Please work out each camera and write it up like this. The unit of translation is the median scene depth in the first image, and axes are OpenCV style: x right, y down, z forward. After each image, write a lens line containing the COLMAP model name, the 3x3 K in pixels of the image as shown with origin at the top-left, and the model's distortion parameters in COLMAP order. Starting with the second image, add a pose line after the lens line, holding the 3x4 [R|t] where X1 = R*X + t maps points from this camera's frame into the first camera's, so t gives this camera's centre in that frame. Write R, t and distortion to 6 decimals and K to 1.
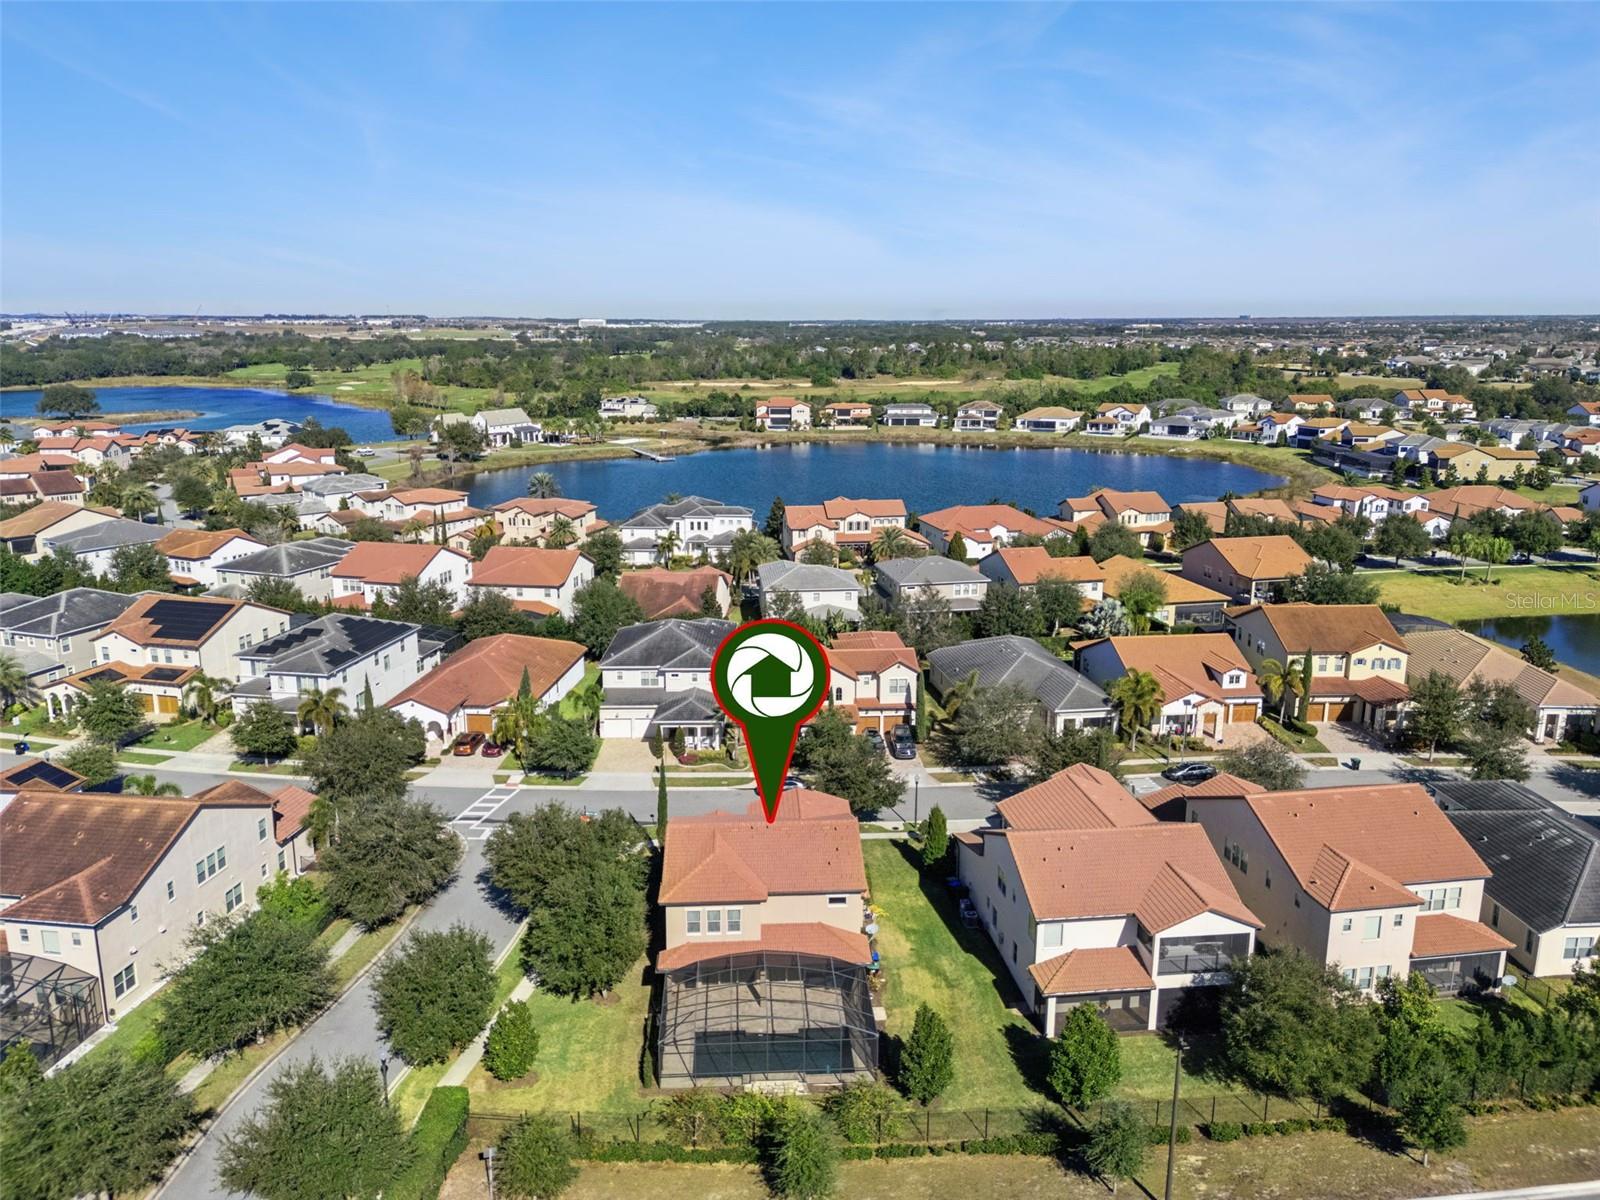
lens RADIAL K [[1174.5, 0, 809.1], [0, 1174.5, 597.0], [0, 0, 1]] dist [0.039993, -0.033262]
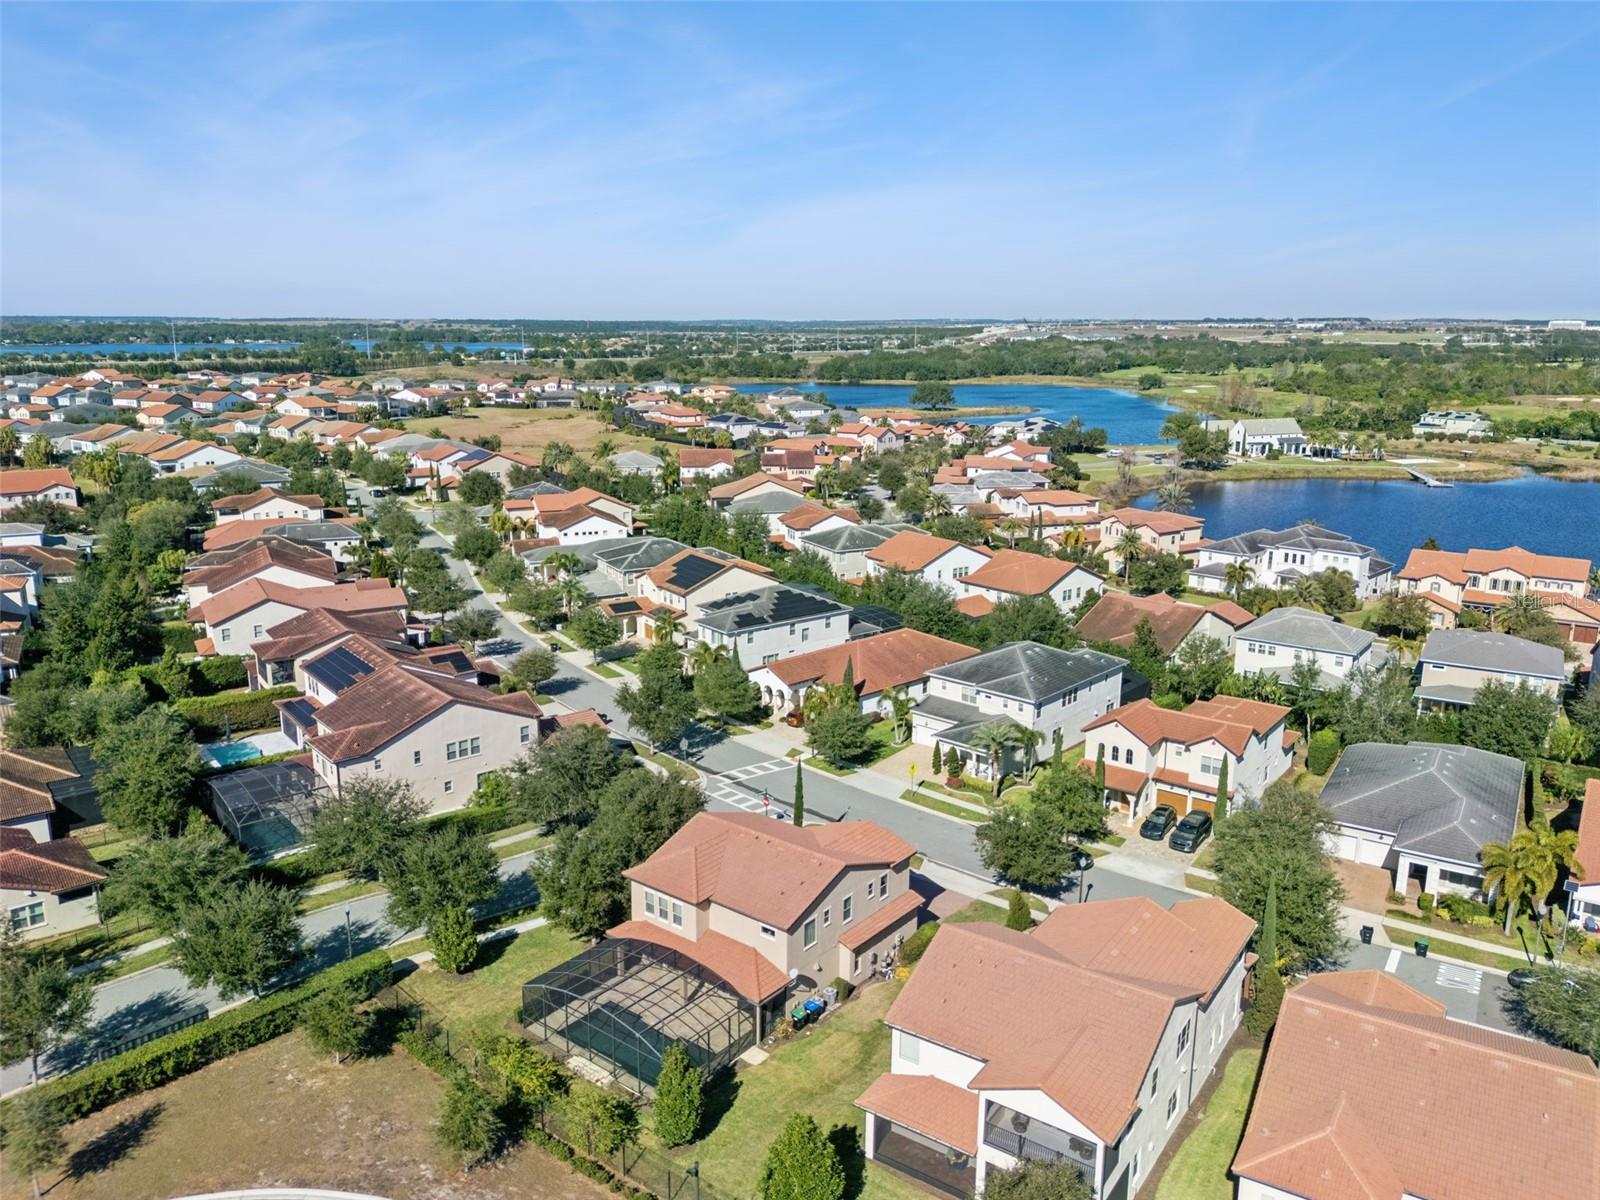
lens RADIAL K [[1174.5, 0, 805.9], [0, 1174.5, 604.0], [0, 0, 1]] dist [0.039993, -0.033262]
pose [[0.742455, 0.155760, -0.651537, 0.150321], [-0.153850, 0.986243, 0.060457, -0.016863], [0.651990, 0.055353, 0.756204, 0.064757]]
